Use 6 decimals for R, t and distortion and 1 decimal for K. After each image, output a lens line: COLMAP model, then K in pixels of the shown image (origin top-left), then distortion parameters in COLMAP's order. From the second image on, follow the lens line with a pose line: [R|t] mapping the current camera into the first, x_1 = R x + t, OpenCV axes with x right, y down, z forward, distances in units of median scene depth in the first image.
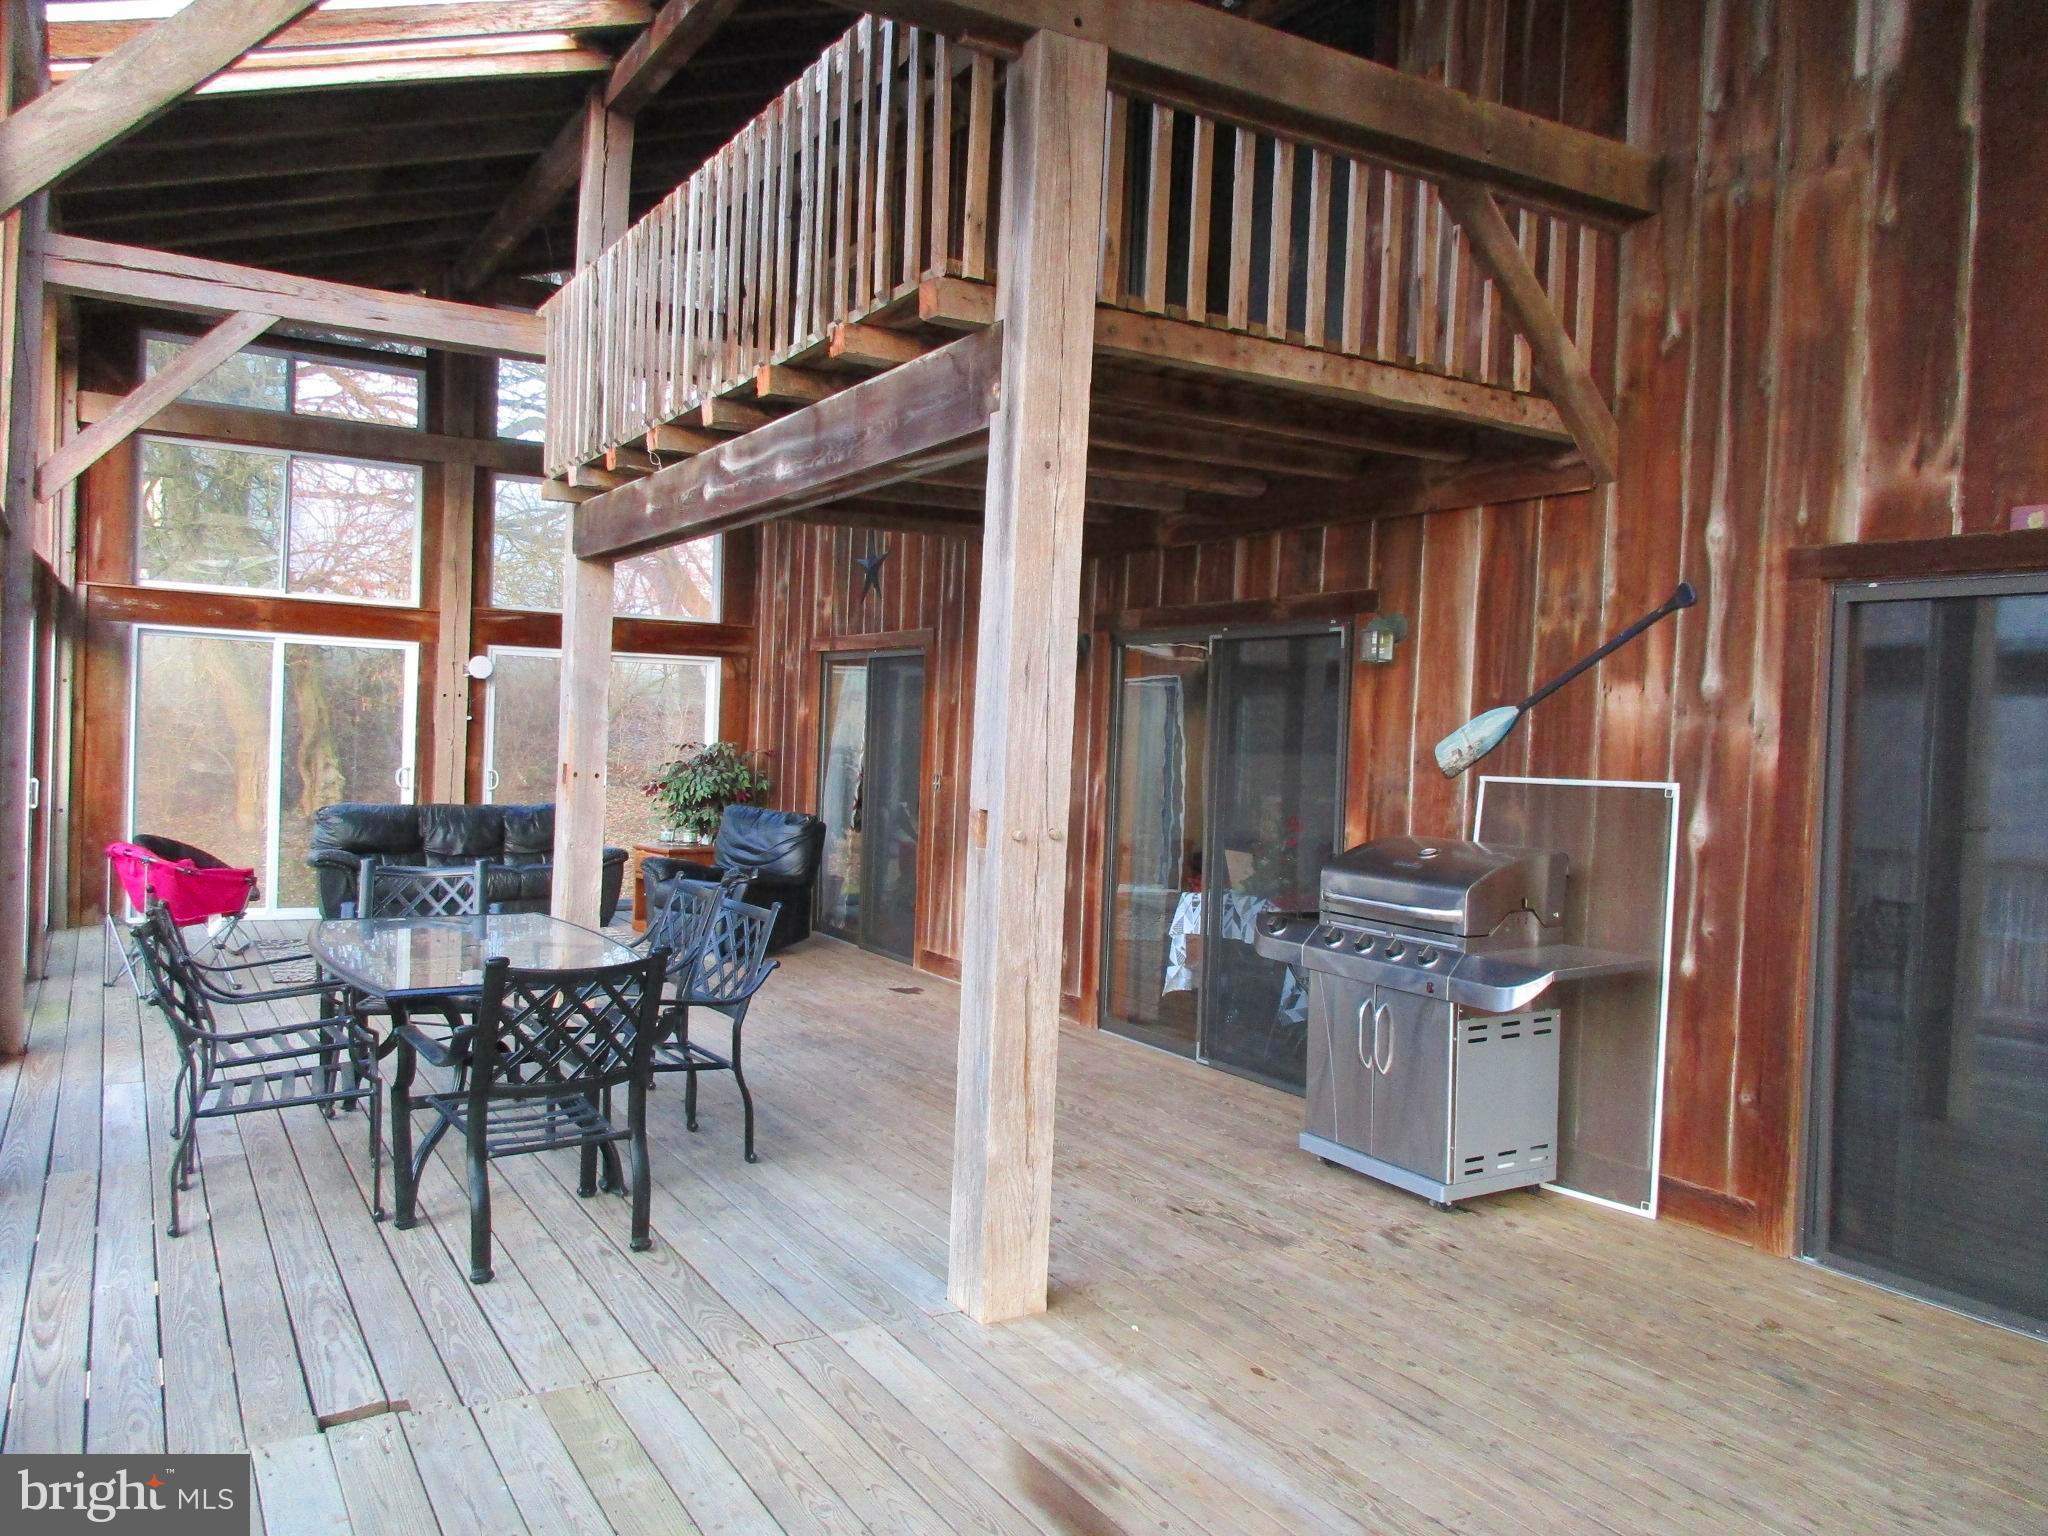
lens RADIAL K [[1516.4, 0, 1024.0], [0, 1516.4, 768.0], [0, 0, 1]] dist [0.002941, -0.002633]
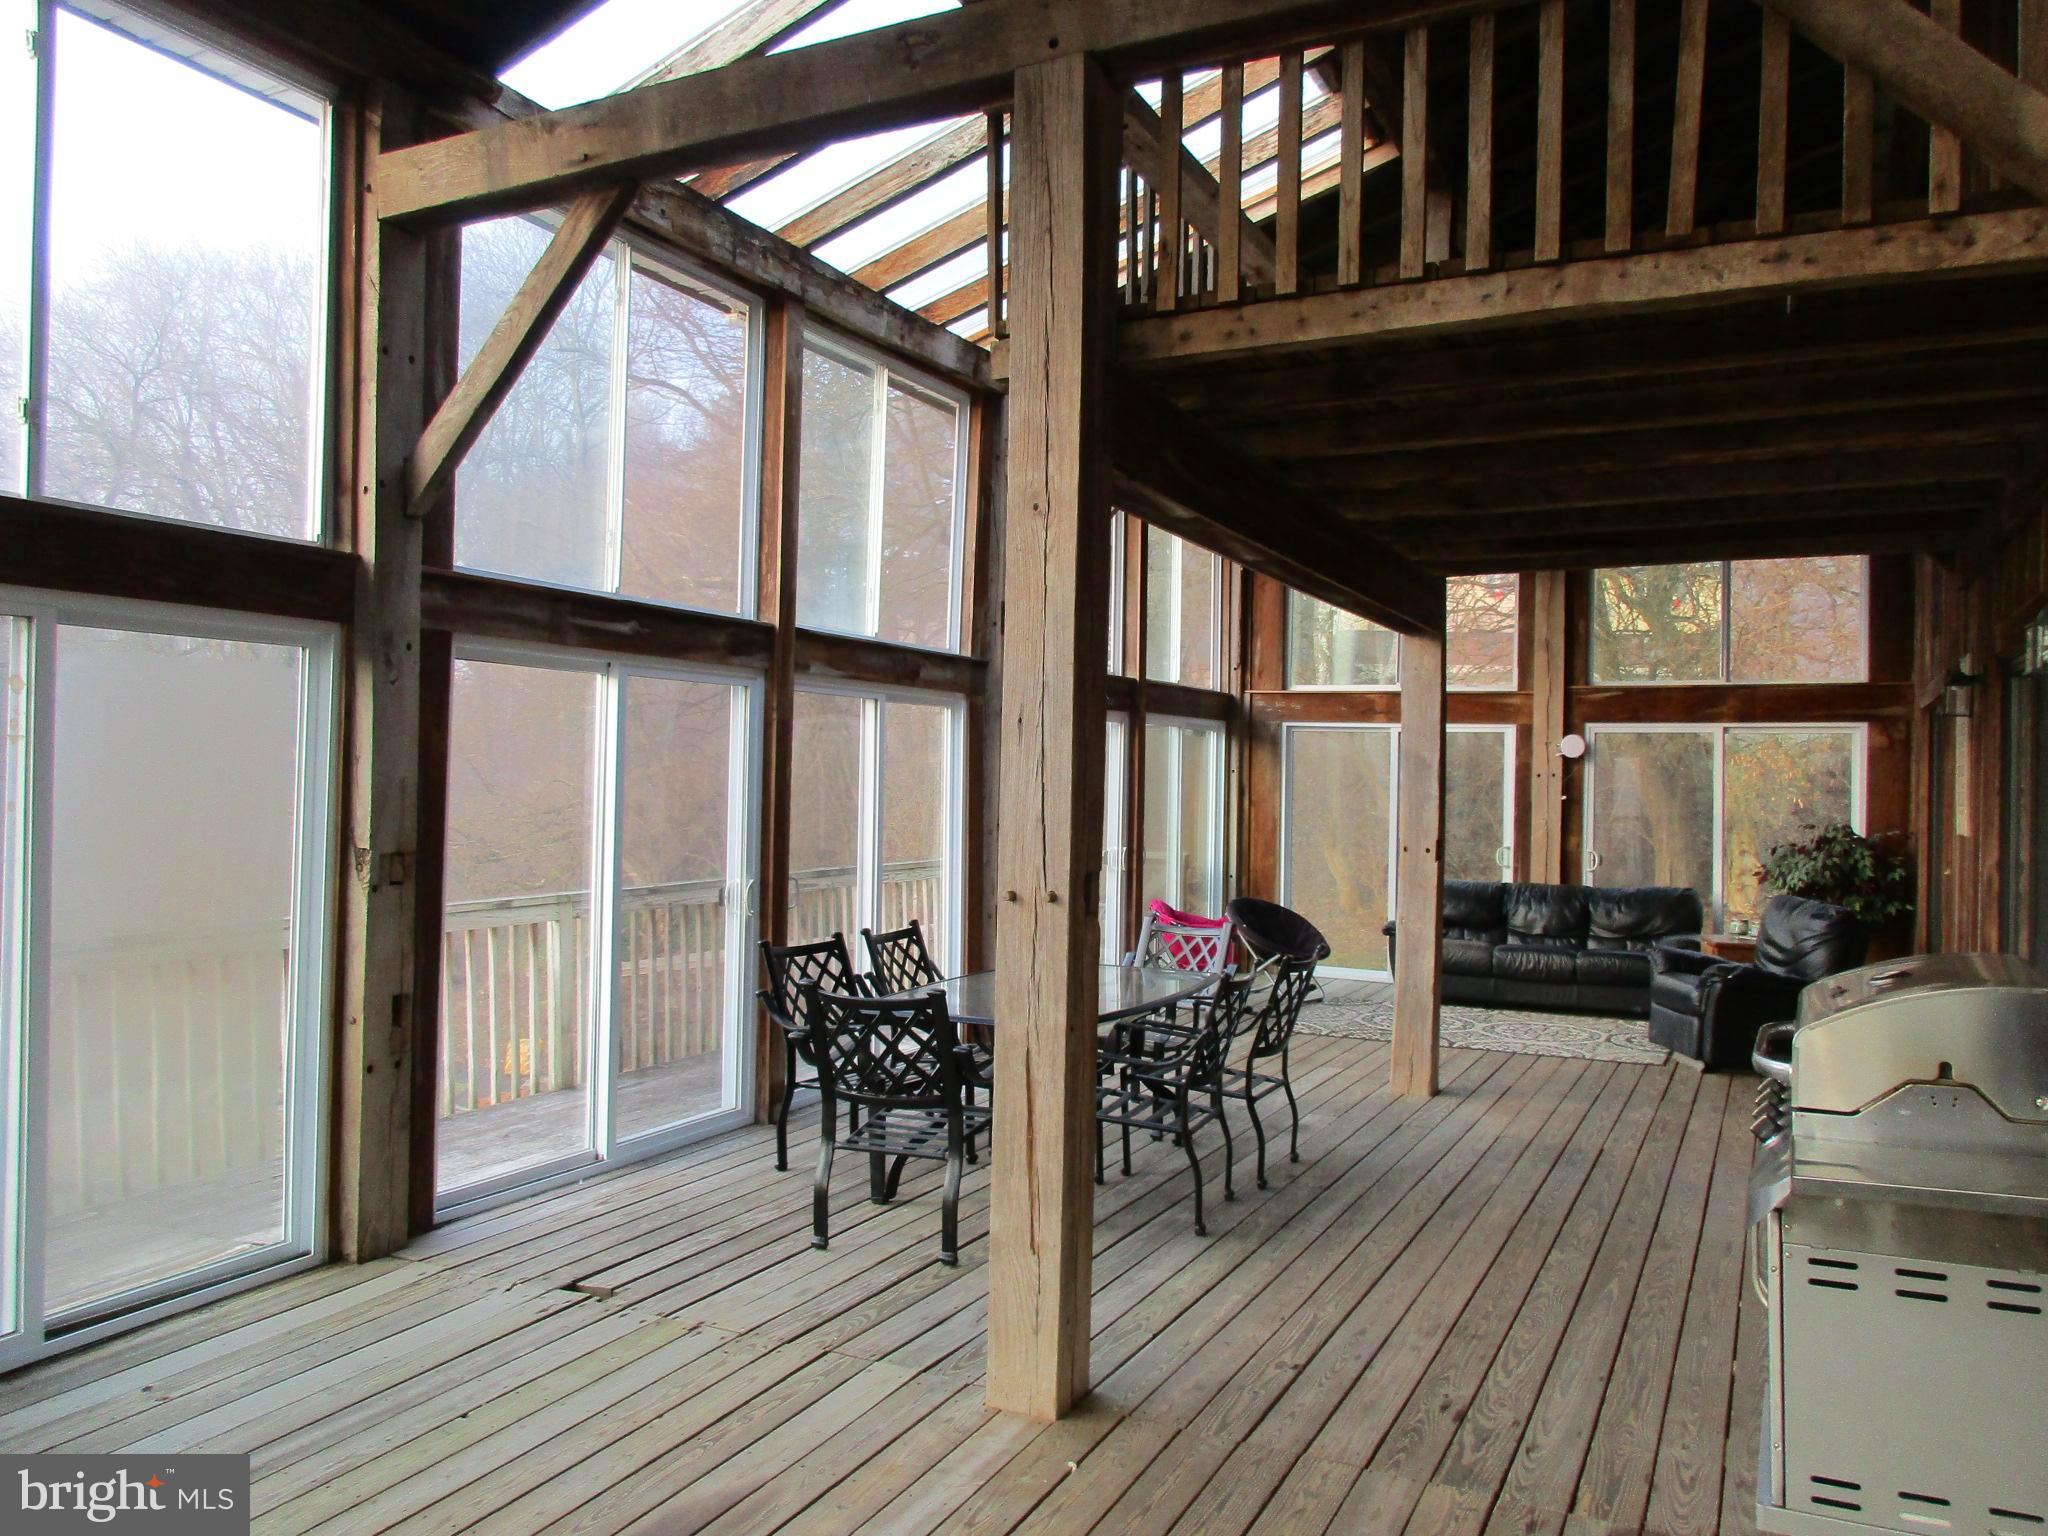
lens RADIAL K [[1516.4, 0, 1024.0], [0, 1516.4, 768.0], [0, 0, 1]] dist [0.002941, -0.002633]
pose [[0.540821, -0.030578, -0.840581, 0.307617], [-0.020164, 0.998581, -0.049299, 0.004060], [0.840896, 0.043611, 0.539437, 0.185261]]
